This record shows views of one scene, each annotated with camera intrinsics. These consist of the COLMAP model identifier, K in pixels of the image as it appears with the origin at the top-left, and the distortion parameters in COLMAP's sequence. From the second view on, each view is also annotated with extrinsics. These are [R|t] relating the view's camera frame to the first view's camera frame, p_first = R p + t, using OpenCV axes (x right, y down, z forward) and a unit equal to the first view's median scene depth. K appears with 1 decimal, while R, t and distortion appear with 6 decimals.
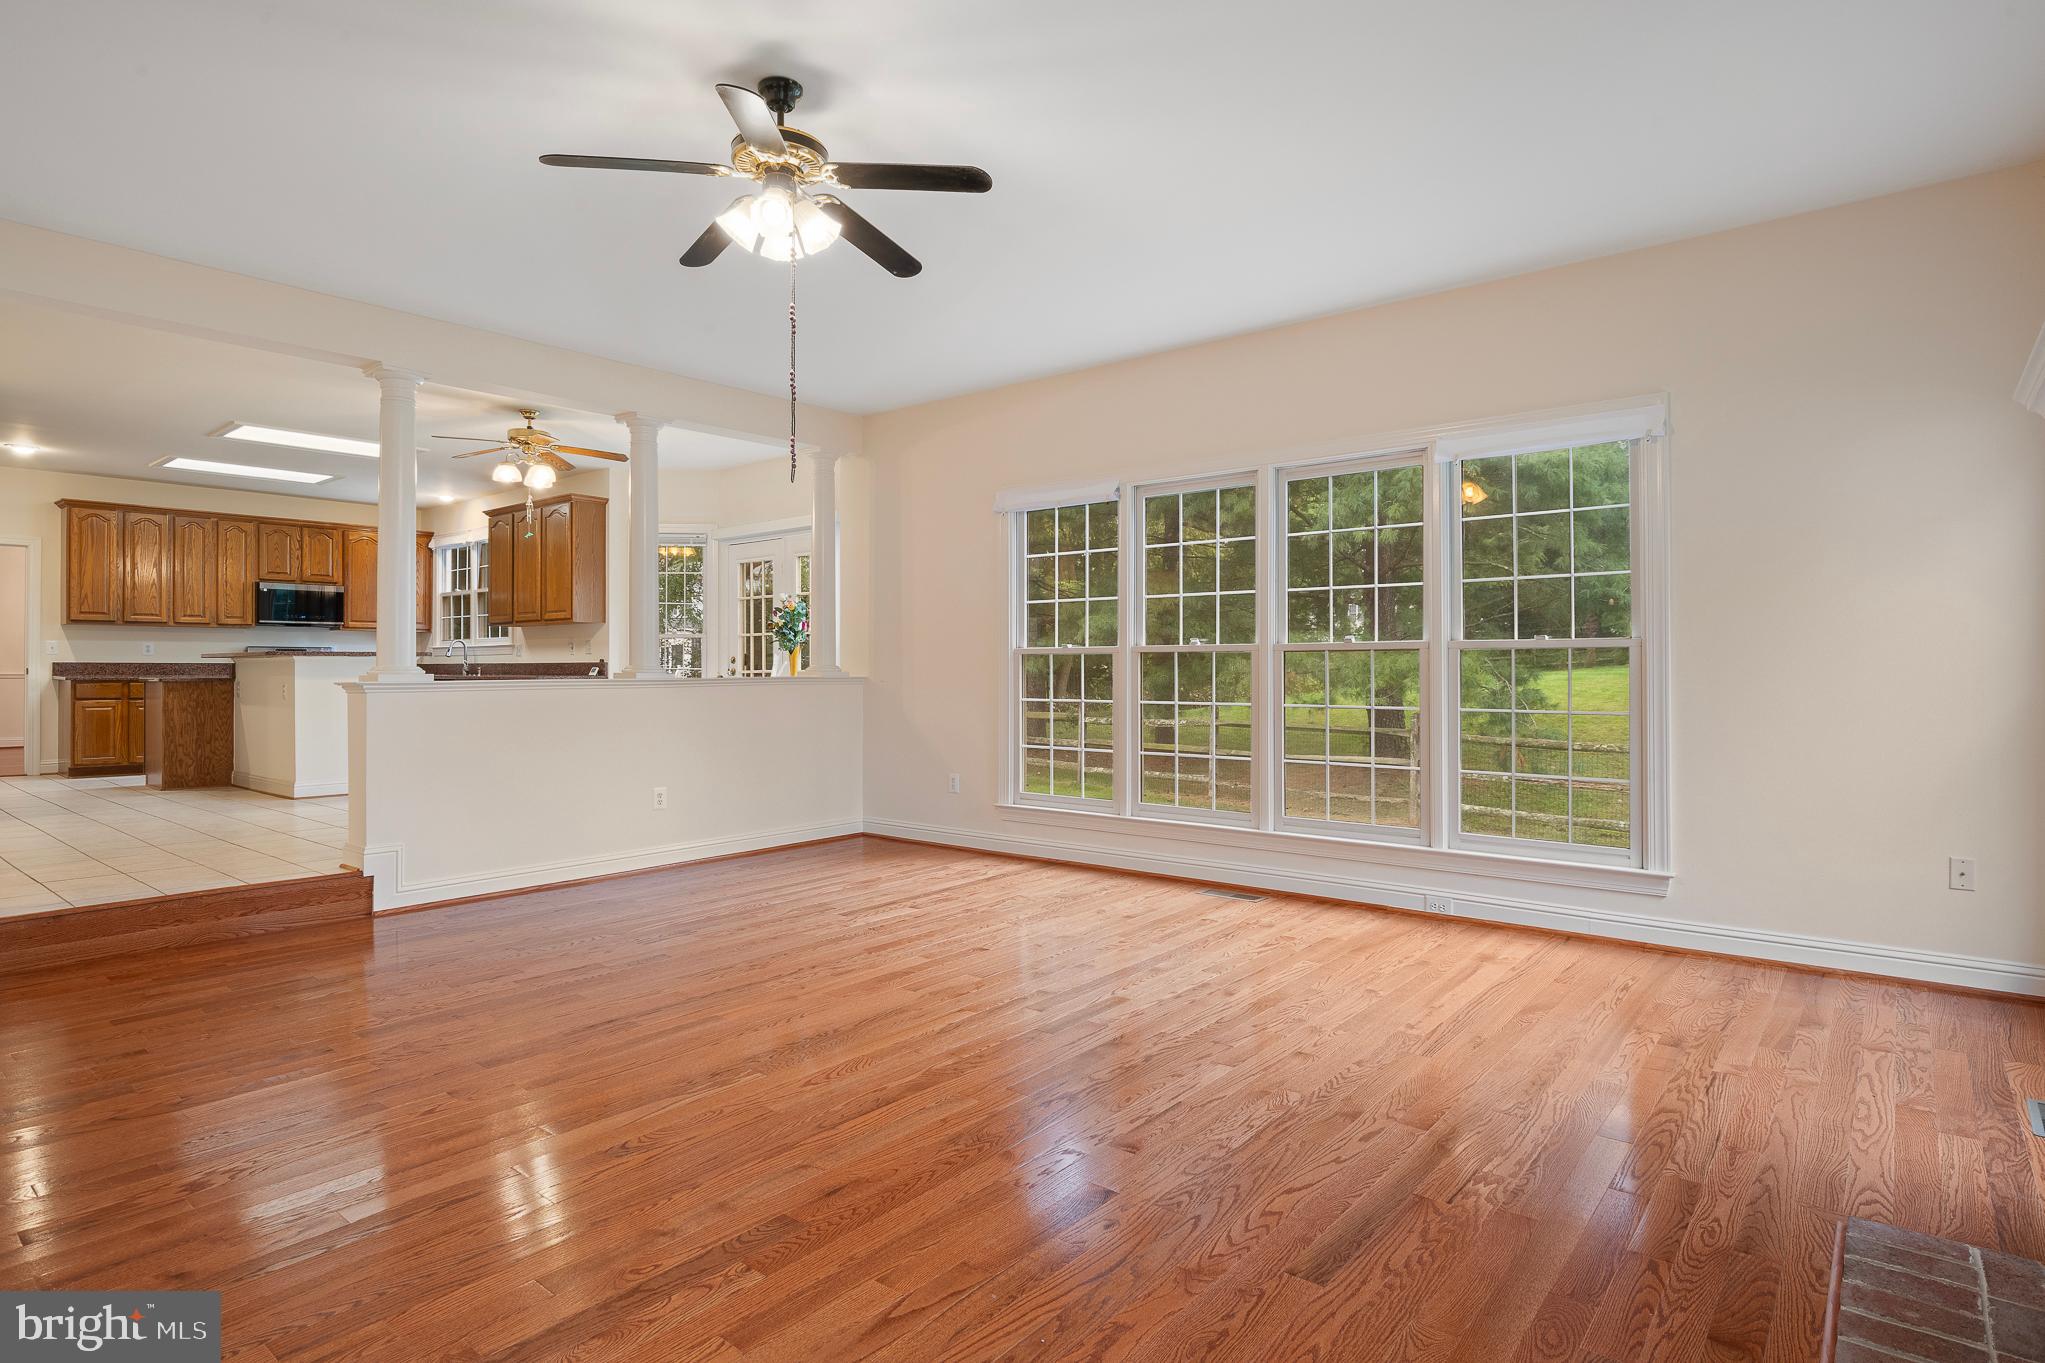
lens RADIAL K [[1070.7, 0, 1031.6], [0, 1070.7, 674.6], [0, 0, 1]] dist [-0.003025, -0.010399]
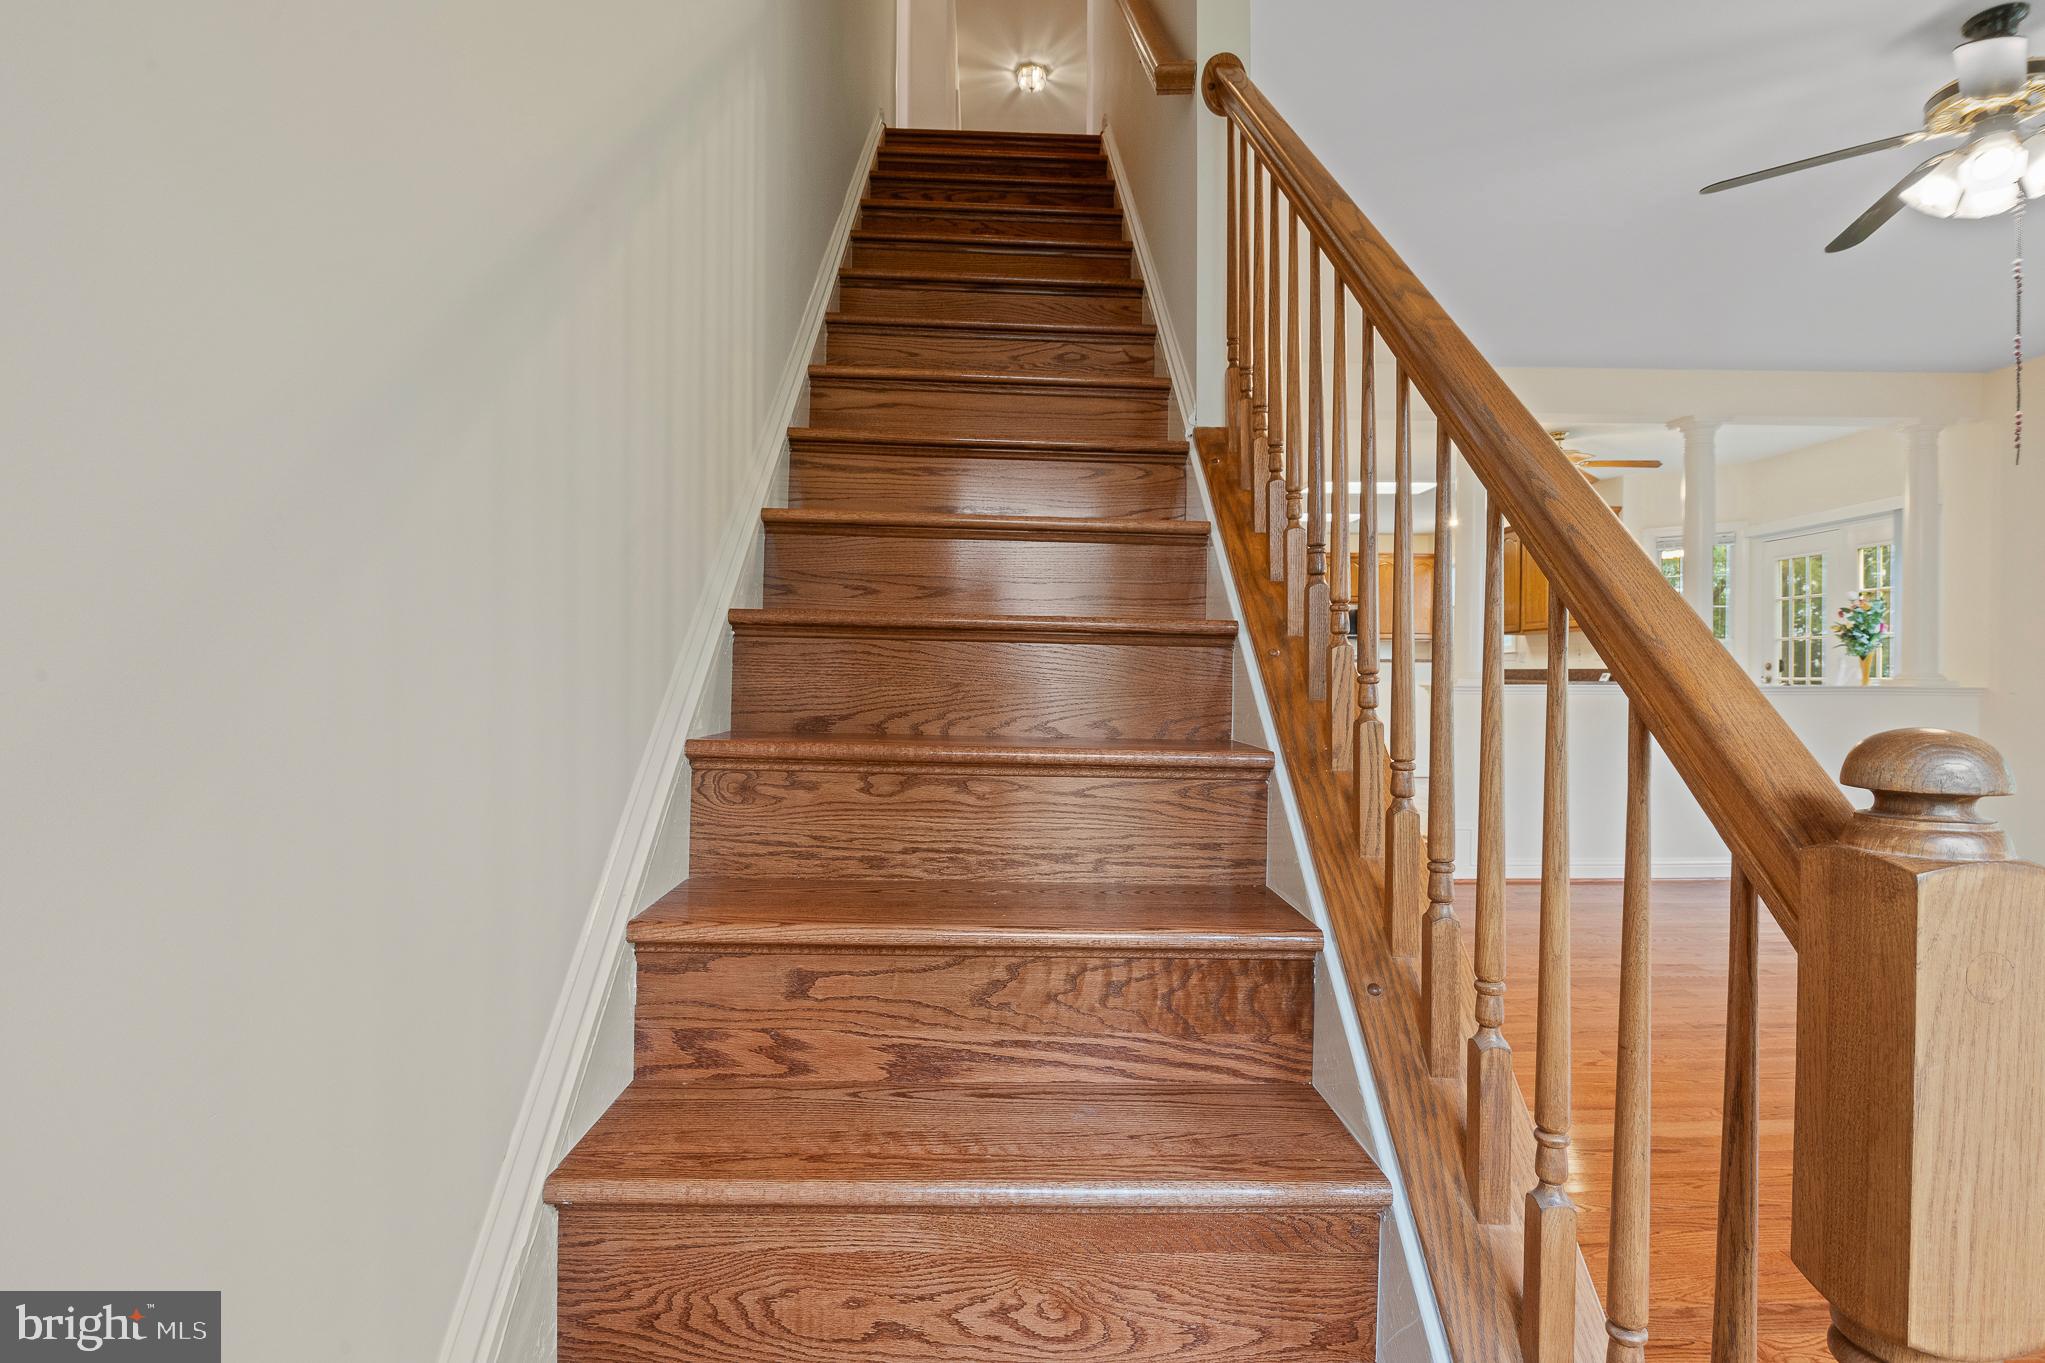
lens RADIAL K [[1004.0, 0, 1026.1], [0, 1004.0, 686.7], [0, 0, 1]] dist [-0.016648, -0.000997]
pose [[0.650859, 0.016829, -0.759012, -0.128565], [-0.010946, 0.999858, 0.012783, 0.000045], [0.759119, -0.000012, 0.650951, -0.126169]]
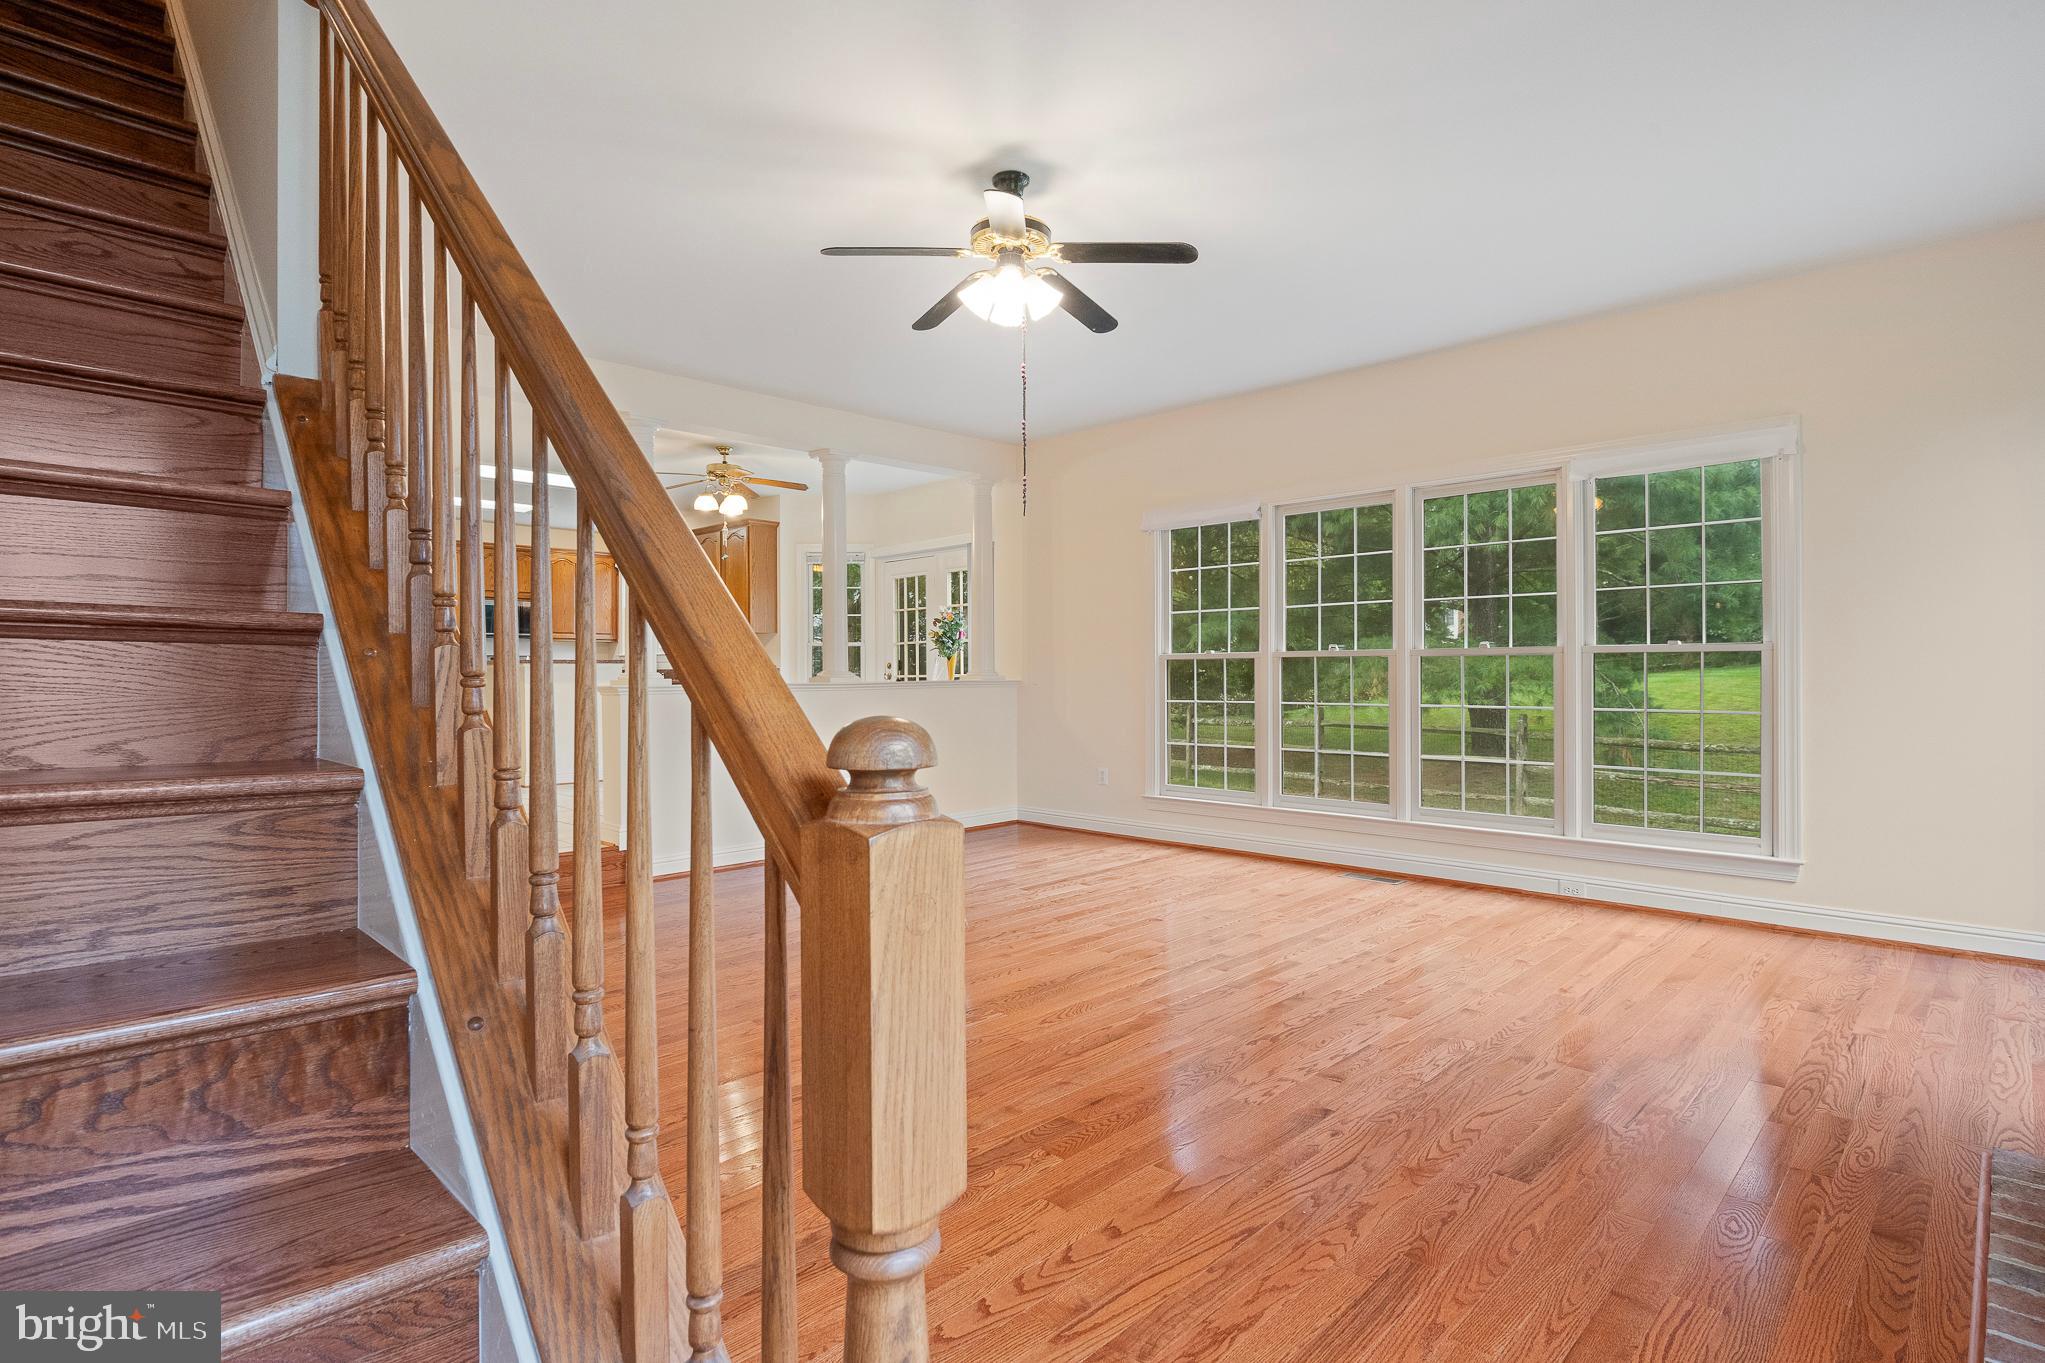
lens RADIAL K [[1004.0, 0, 1039.7], [0, 1004.0, 689.8], [0, 0, 1]] dist [-0.016648, -0.000997]
pose [[0.995402, -0.001530, -0.095774, -0.081488], [0.002653, 0.999929, 0.011598, -0.000386], [0.095749, -0.011799, 0.995336, -0.081149]]
